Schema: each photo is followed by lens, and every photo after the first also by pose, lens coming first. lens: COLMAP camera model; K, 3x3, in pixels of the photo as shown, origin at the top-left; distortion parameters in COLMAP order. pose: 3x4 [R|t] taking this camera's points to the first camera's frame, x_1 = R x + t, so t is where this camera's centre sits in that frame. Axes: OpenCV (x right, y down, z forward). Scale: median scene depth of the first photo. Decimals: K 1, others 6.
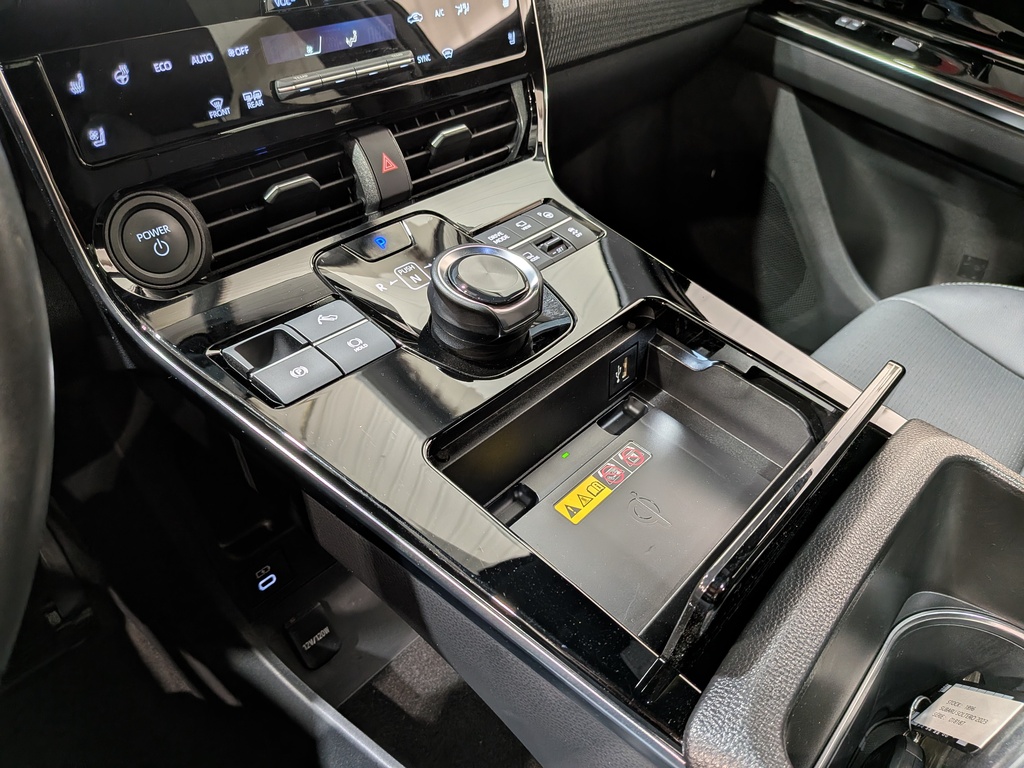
lens RADIAL K [[760.7, 0, 517.1], [0, 760.7, 388.4], [0, 0, 1]] dist [0.032179, -0.060047]
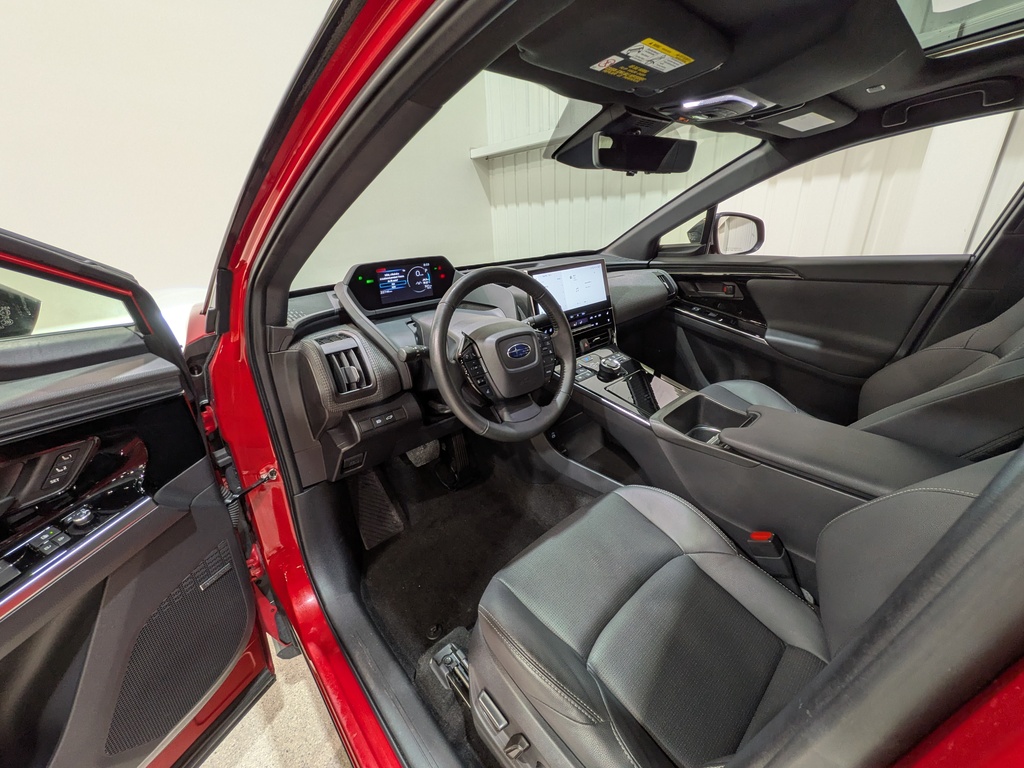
lens RADIAL K [[414.8, 0, 526.8], [0, 414.8, 375.8], [0, 0, 1]] dist [0.011852, 0.000027]
pose [[0.995067, 0.005888, -0.099033, -0.327151], [-0.028936, 0.972059, -0.232948, 0.632911], [0.094895, 0.234665, 0.967433, -1.876295]]
